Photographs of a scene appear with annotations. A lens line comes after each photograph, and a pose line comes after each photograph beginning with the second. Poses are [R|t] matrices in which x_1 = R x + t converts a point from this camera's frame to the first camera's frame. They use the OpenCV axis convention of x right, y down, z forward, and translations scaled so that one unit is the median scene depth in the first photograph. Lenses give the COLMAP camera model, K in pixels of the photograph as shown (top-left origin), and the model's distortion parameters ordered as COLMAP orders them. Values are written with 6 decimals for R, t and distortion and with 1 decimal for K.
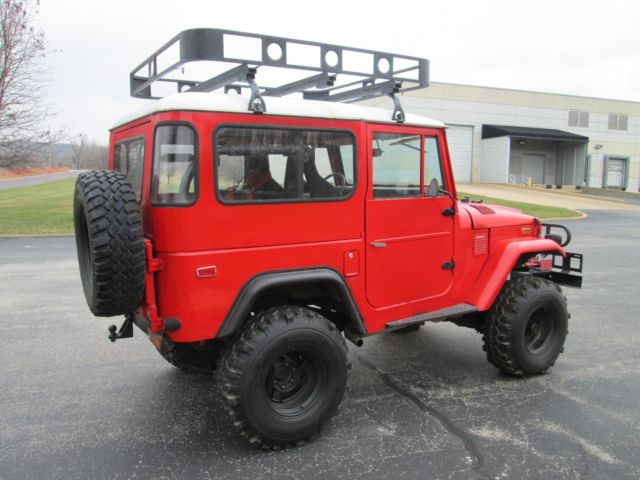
lens RADIAL K [[531.9, 0, 322.0], [0, 531.9, 241.6], [0, 0, 1]] dist [-0.055021, 0.026511]
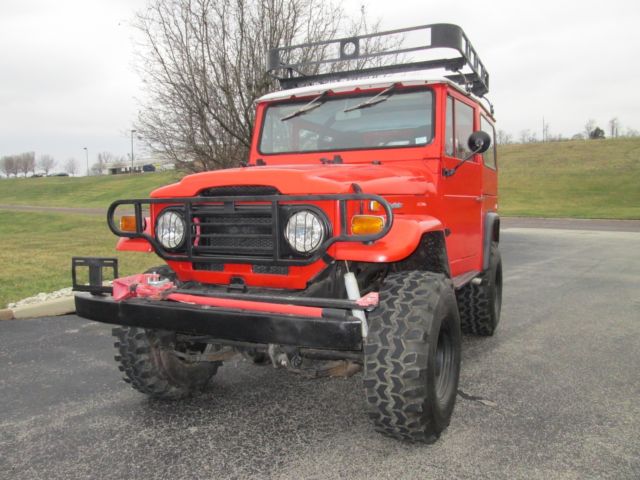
lens RADIAL K [[531.9, 0, 317.5], [0, 531.9, 238.8], [0, 0, 1]] dist [-0.055021, 0.026511]
pose [[-0.840252, 0.044523, -0.540365, 0.700834], [-0.053987, 0.984800, 0.165091, -0.118857], [0.539501, 0.167891, -0.825076, 1.922012]]
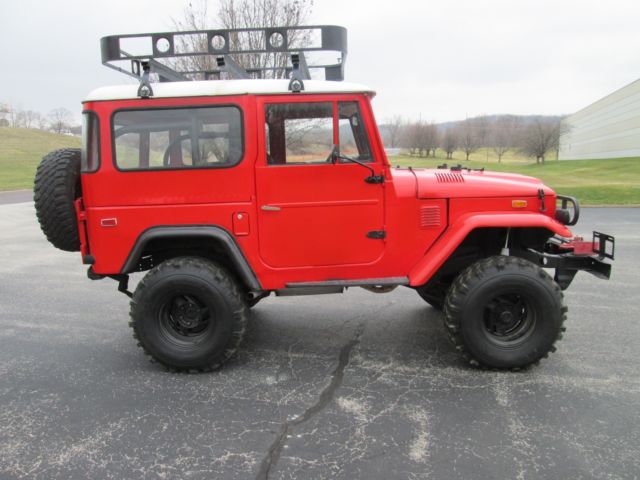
lens RADIAL K [[531.9, 0, 320.6], [0, 531.9, 241.4], [0, 0, 1]] dist [-0.055021, 0.026511]
pose [[0.837997, 0.063432, -0.541976, 0.671552], [-0.040282, 0.997702, 0.054486, 0.008117], [0.544186, -0.023827, 0.838626, 0.127034]]
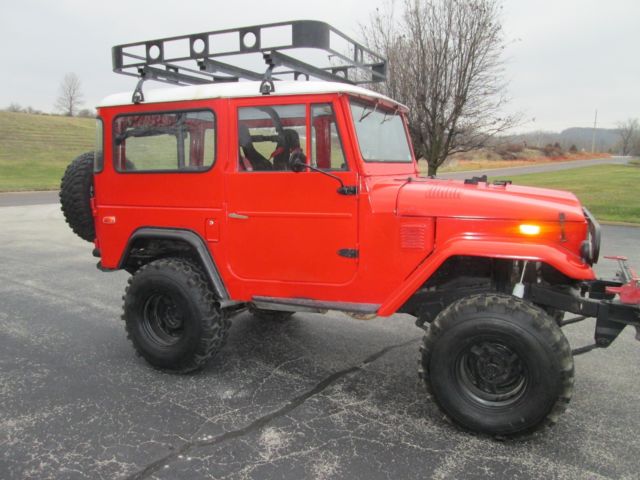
lens RADIAL K [[531.9, 0, 321.1], [0, 531.9, 241.3], [0, 0, 1]] dist [-0.055021, 0.026511]
pose [[0.568085, 0.118570, -0.814384, 0.898910], [-0.097987, 0.992272, 0.076118, -0.034785], [0.817116, 0.036557, 0.575313, 0.462465]]
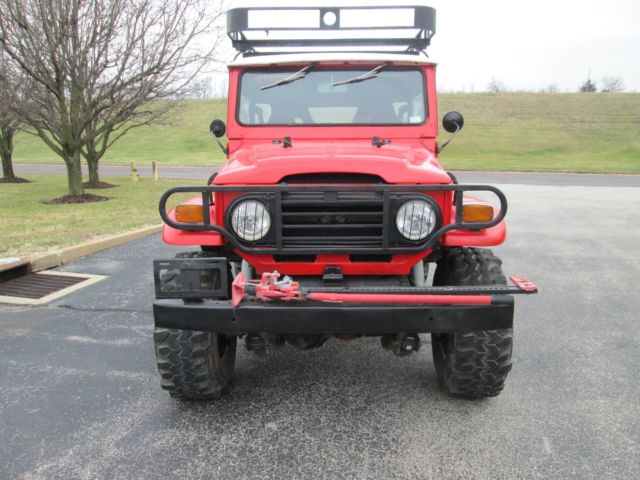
lens RADIAL K [[531.9, 0, 319.9], [0, 531.9, 240.8], [0, 0, 1]] dist [-0.055021, 0.026511]
pose [[-0.546325, 0.142705, -0.825326, 0.967136], [-0.095173, 0.968419, 0.230447, -0.135802], [0.832148, 0.204448, -0.515490, 1.643271]]
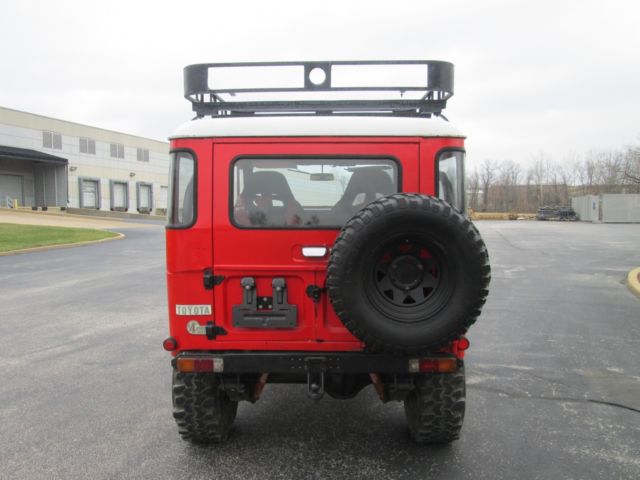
lens RADIAL K [[531.9, 0, 319.4], [0, 531.9, 240.1], [0, 0, 1]] dist [-0.055021, 0.026511]
pose [[0.546961, -0.068674, 0.834337, -0.906916], [0.103943, 0.994489, 0.013714, -0.060479], [-0.830680, 0.079222, 0.551084, 0.457331]]
